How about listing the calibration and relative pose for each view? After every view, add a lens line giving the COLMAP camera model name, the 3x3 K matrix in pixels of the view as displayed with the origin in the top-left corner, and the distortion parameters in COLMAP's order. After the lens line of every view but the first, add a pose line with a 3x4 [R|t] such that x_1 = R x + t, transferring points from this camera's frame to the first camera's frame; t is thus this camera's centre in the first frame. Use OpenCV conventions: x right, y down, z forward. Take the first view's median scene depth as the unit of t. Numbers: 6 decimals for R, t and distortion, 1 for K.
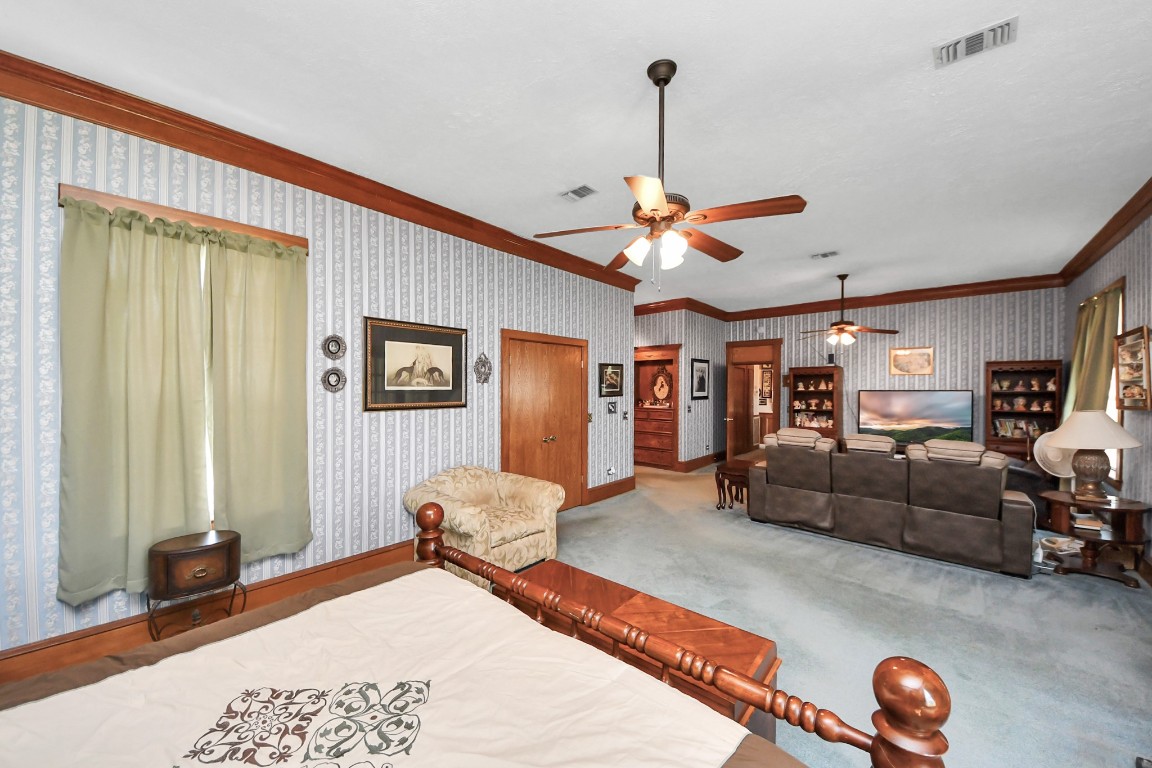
lens RADIAL K [[417.3, 0, 559.3], [0, 417.3, 387.3], [0, 0, 1]] dist [0.017979, -0.012806]
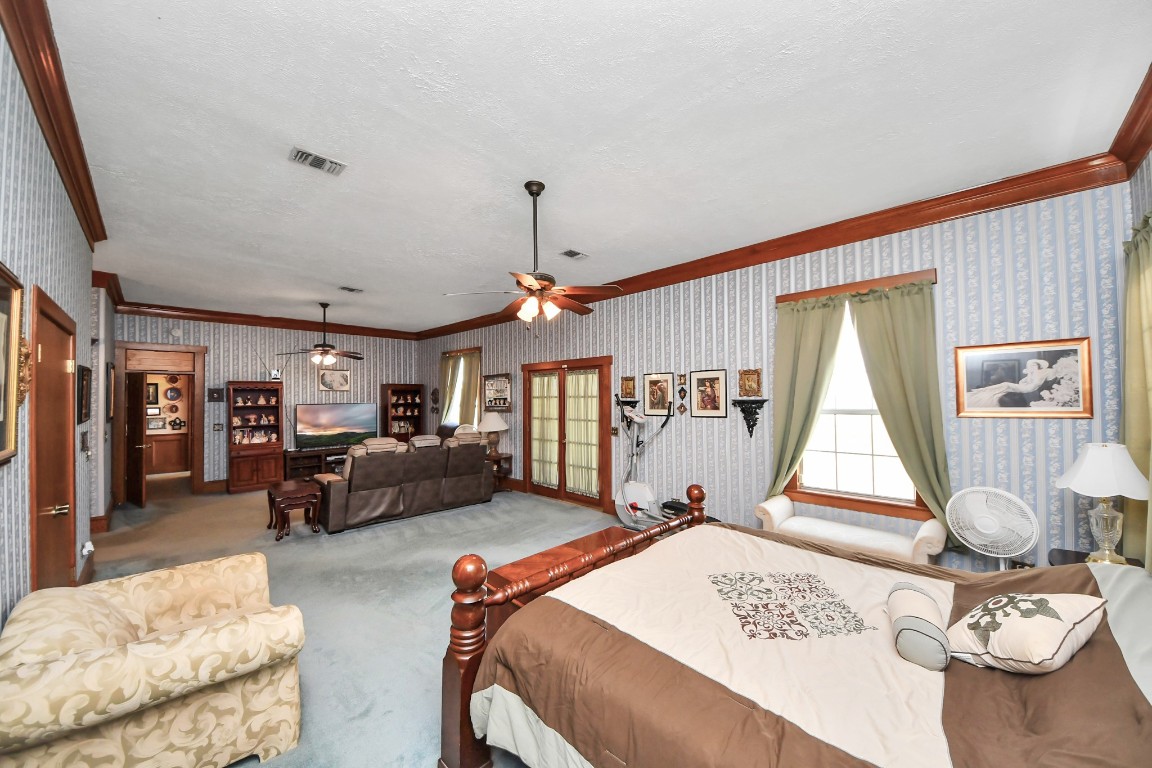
lens RADIAL K [[417.3, 0, 559.3], [0, 417.3, 387.3], [0, 0, 1]] dist [0.017979, -0.012806]
pose [[0.073050, 0.022549, 0.997073, -0.553059], [0.008610, 0.999693, -0.023239, -0.010580], [-0.997291, 0.010283, 0.072834, 0.389640]]
